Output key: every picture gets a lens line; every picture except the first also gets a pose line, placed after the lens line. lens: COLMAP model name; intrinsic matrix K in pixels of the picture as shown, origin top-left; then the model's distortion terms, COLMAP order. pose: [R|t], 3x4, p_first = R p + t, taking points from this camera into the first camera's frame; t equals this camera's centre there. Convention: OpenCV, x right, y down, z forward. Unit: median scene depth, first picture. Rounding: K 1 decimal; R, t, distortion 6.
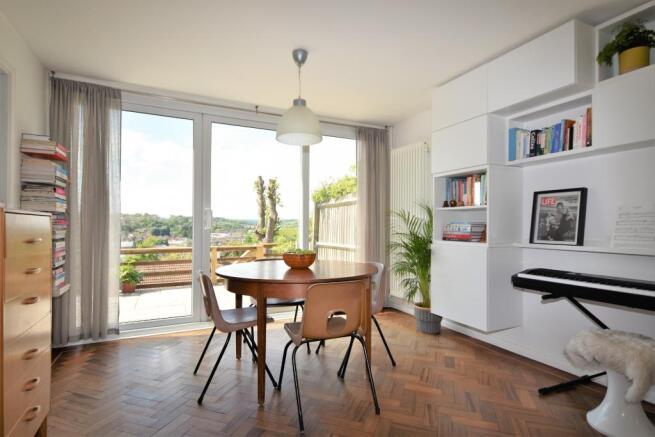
lens RADIAL K [[326.4, 0, 327.0], [0, 326.4, 226.3], [0, 0, 1]] dist [0.002802, 0.000338]
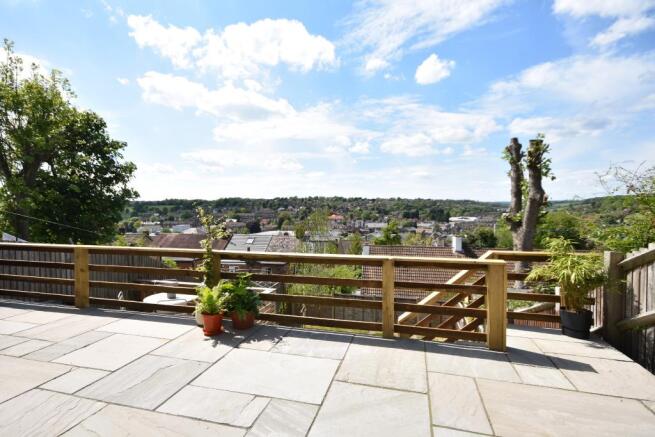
lens RADIAL K [[327.1, 0, 327.5], [0, 327.1, 218.5], [0, 0, 1]] dist [0.028158, 0.000268]
pose [[0.749273, 0.017115, -0.662040, -0.035637], [0.001212, 0.999629, 0.027213, -0.002649], [0.662260, -0.021193, 0.748974, 0.208219]]
